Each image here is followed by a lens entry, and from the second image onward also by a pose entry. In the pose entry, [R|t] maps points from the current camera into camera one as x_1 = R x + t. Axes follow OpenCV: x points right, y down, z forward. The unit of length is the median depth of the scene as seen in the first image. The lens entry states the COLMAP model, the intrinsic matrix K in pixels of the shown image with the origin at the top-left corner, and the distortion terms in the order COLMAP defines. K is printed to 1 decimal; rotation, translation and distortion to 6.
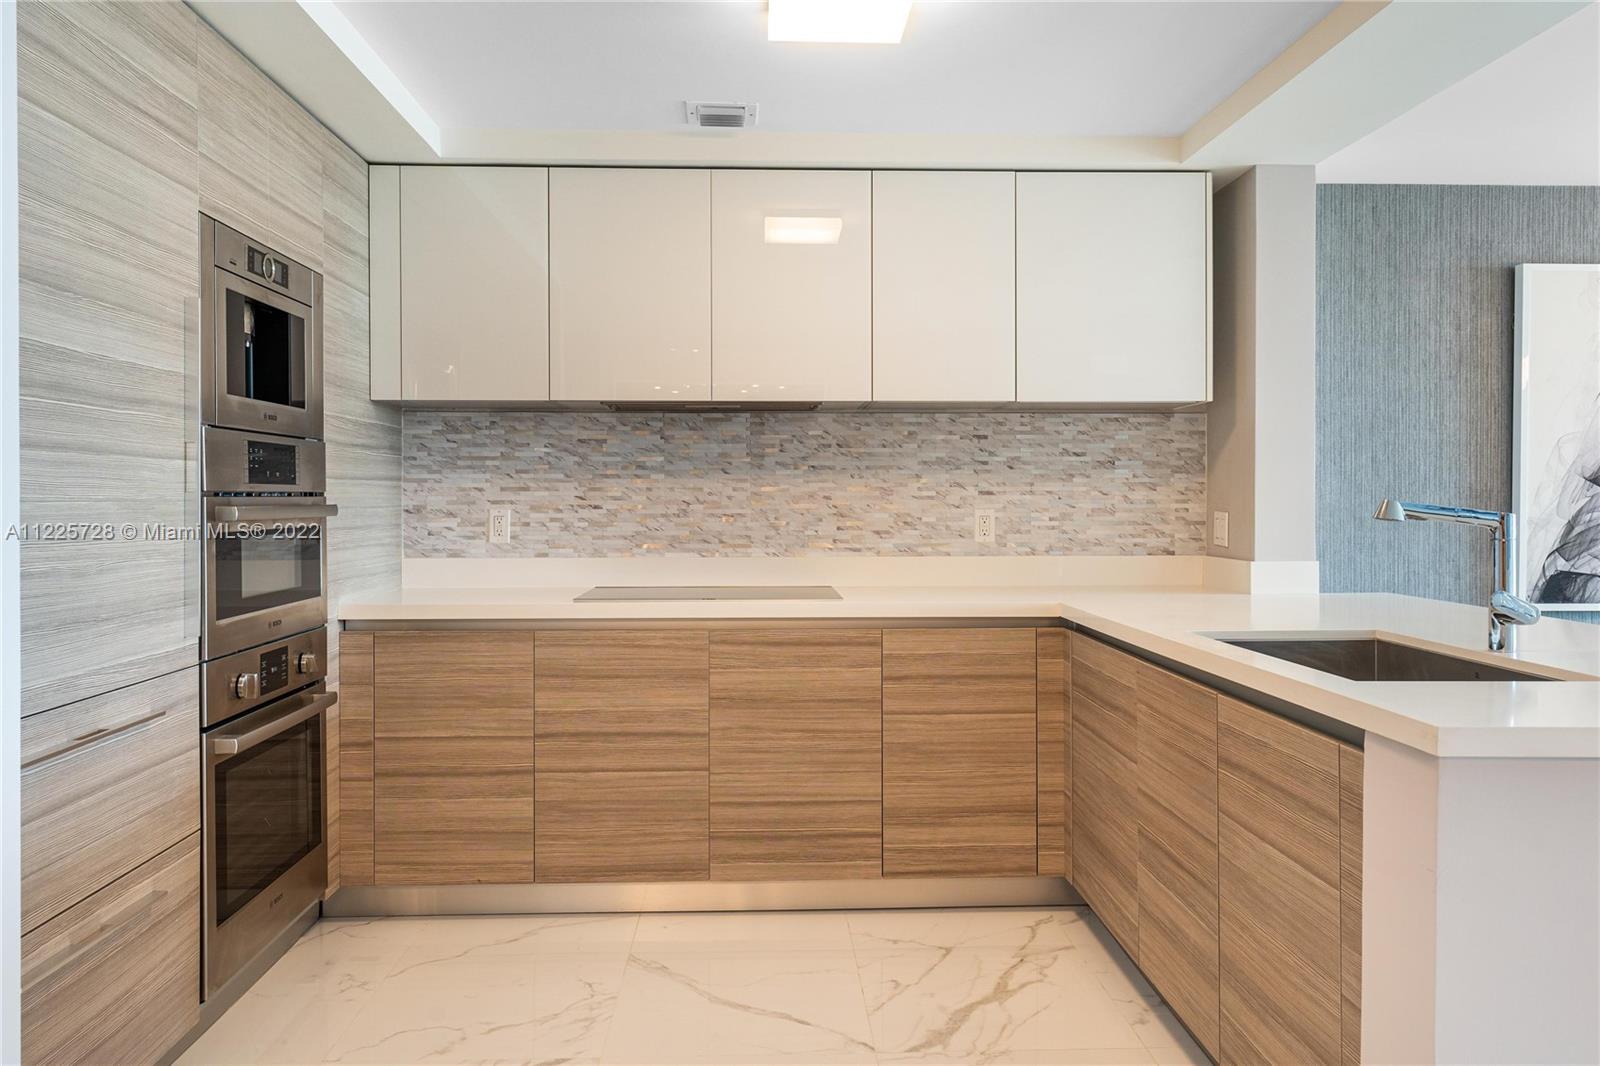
lens RADIAL K [[1250.2, 0, 836.2], [0, 1250.2, 508.9], [0, 0, 1]] dist [0.003851, 0.005905]
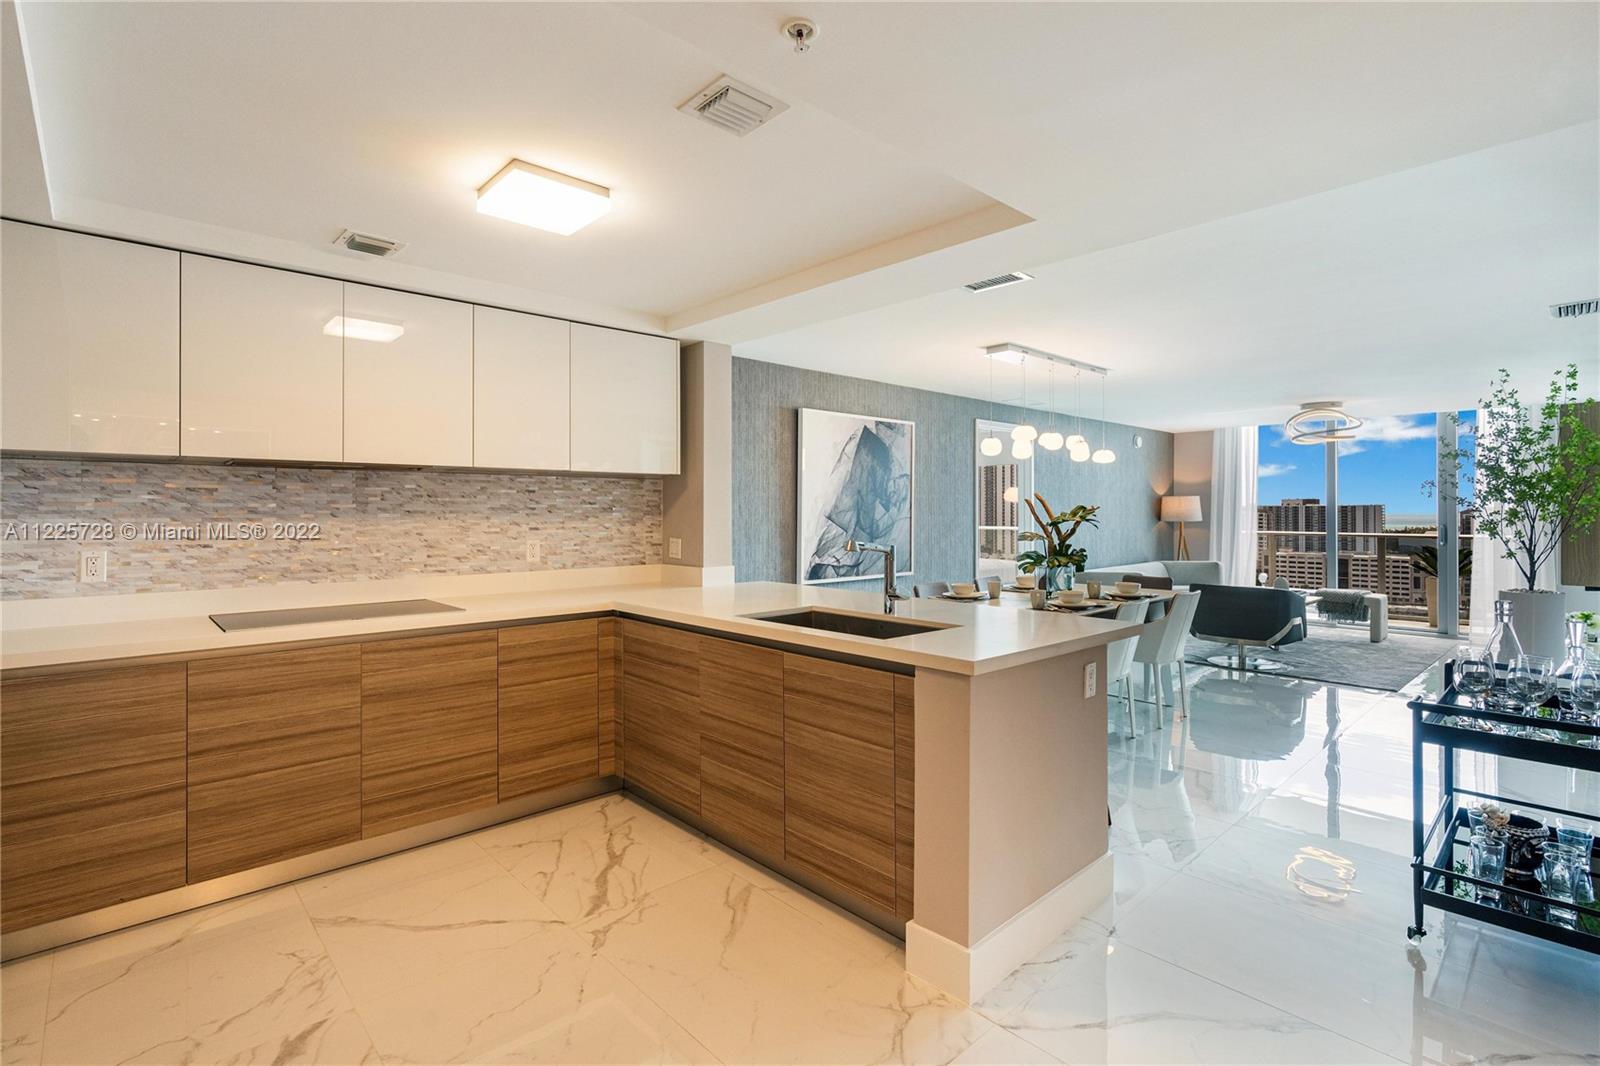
lens RADIAL K [[757.6, 0, 813.3], [0, 757.6, 509.5], [0, 0, 1]] dist [-0.005553, 0.002423]
pose [[0.756038, 0.002405, 0.654524, -0.222203], [0.003296, 0.999967, -0.007482, -0.028220], [-0.654520, 0.007815, 0.756005, 0.095538]]
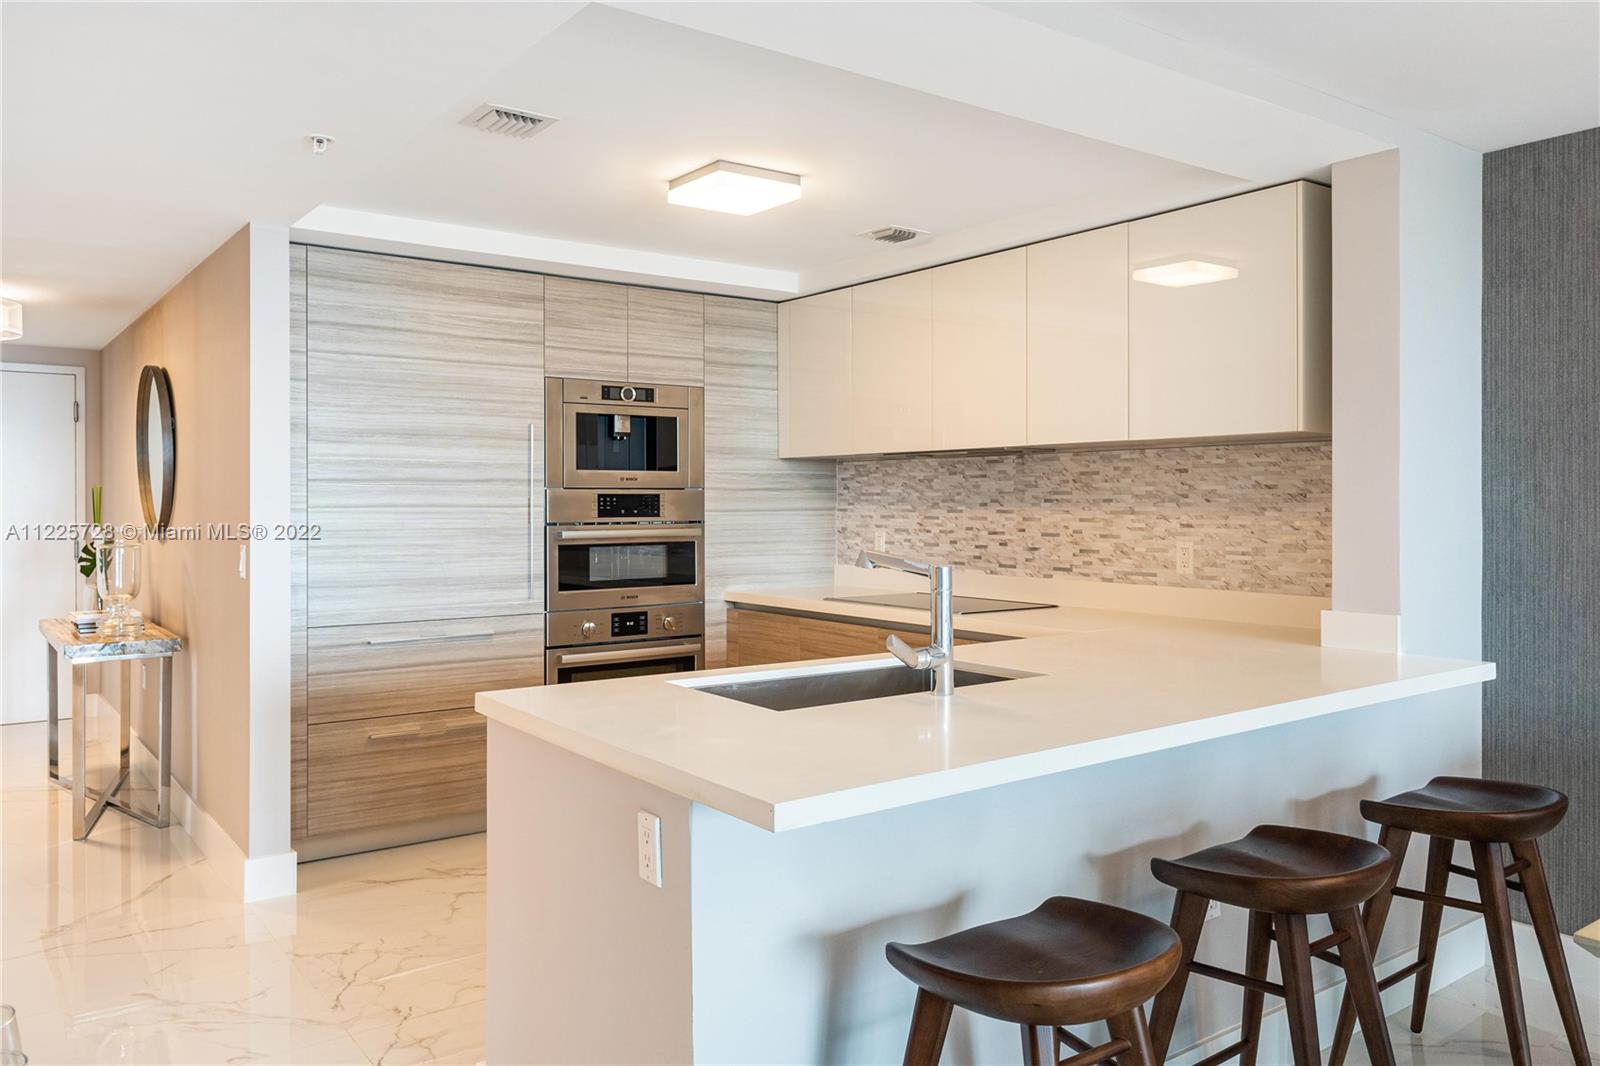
lens RADIAL K [[1196.5, 0, 793.0], [0, 1196.5, 519.9], [0, 0, 1]] dist [-0.005042, 0.000392]
pose [[0.541787, 0.014315, -0.840394, 0.769191], [-0.006735, 0.999897, 0.012690, -0.027769], [0.840489, -0.001215, 0.541827, 0.203874]]
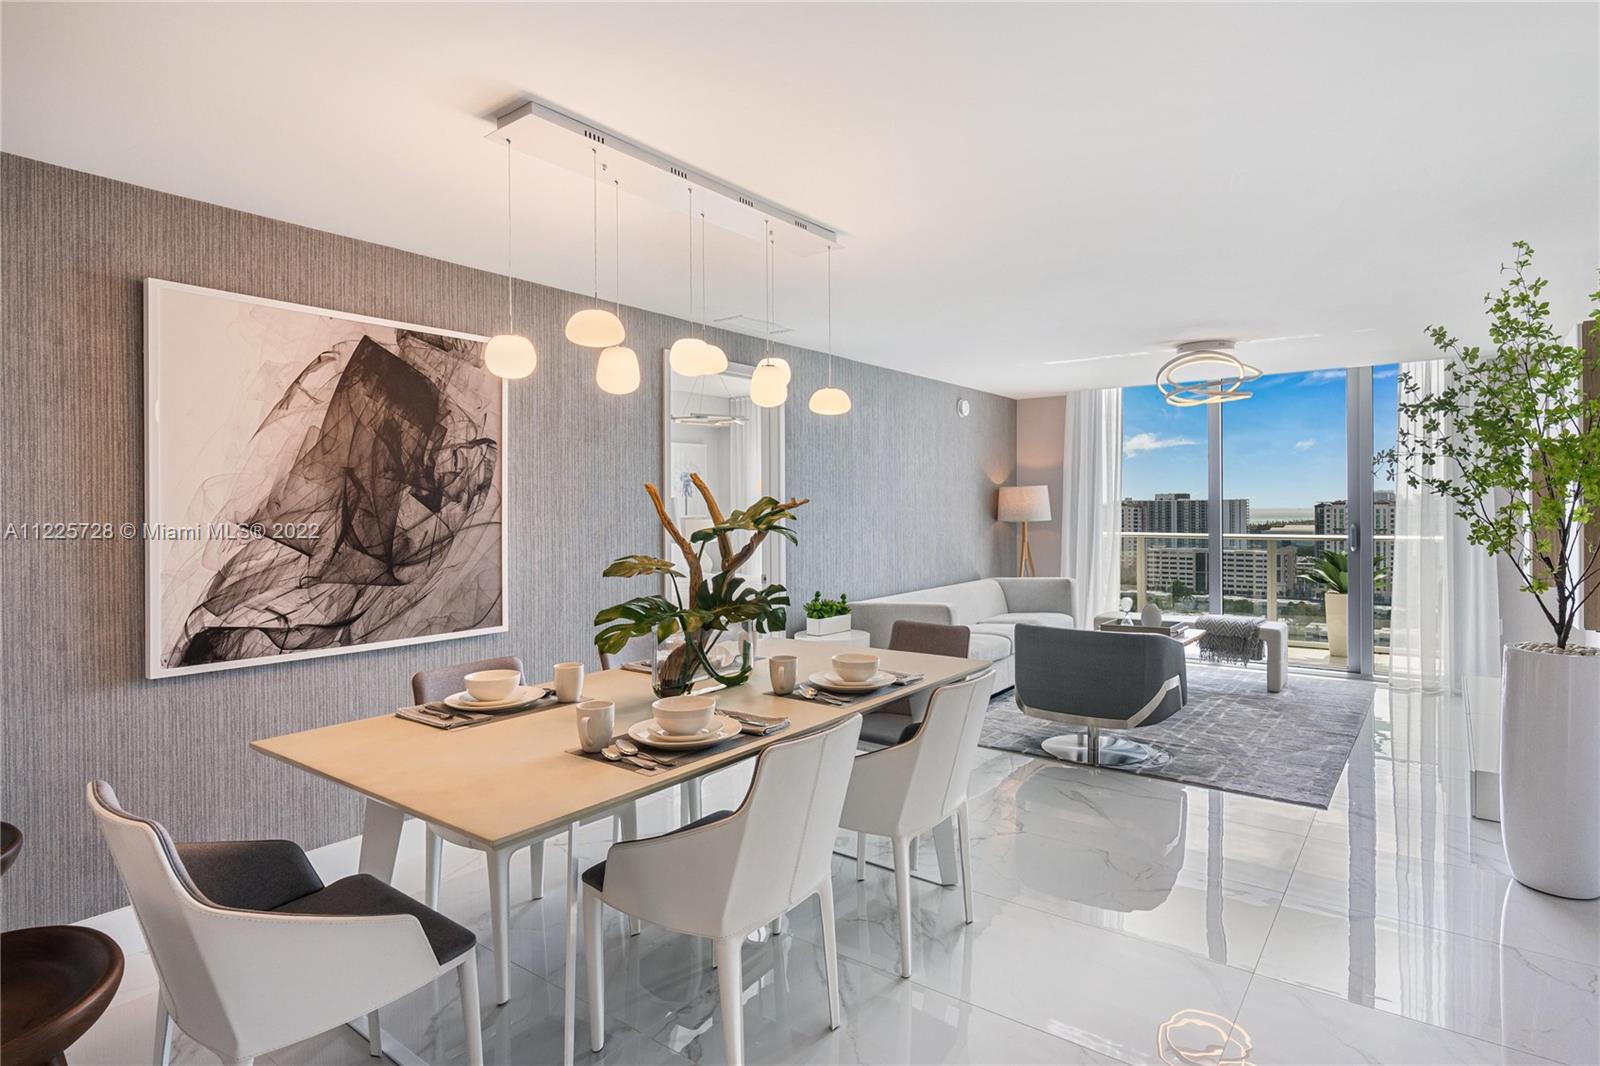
lens RADIAL K [[855.5, 0, 816.6], [0, 855.5, 516.3], [0, 0, 1]] dist [-0.006805, 0.002847]
pose [[0.628183, -0.010330, 0.777997, 0.388997], [0.010431, 0.999934, 0.004855, -0.030118], [-0.777996, 0.005065, 0.628249, 0.280855]]
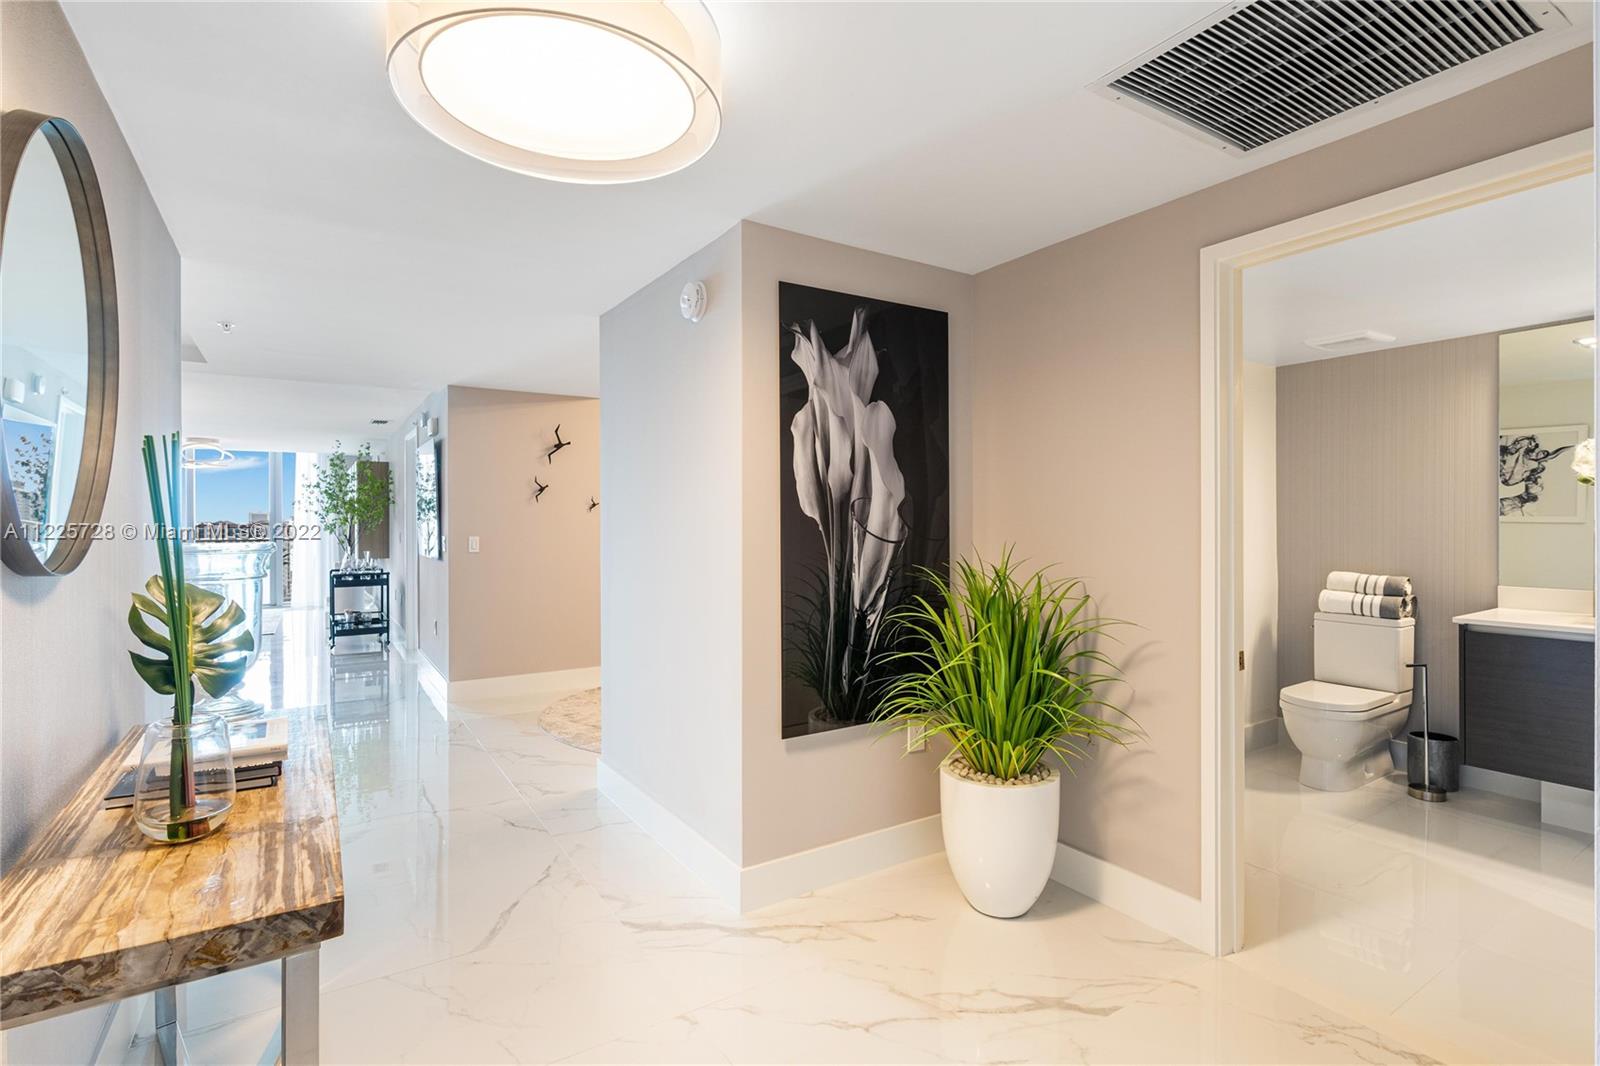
lens RADIAL K [[771.7, 0, 791.4], [0, 771.7, 527.0], [0, 0, 1]] dist [-0.010114, 0.001928]
pose [[-0.488344, -0.002098, 0.872649, -1.105760], [0.007288, 0.999952, 0.006482, -0.013149], [-0.872621, 0.009525, -0.488305, 0.217894]]
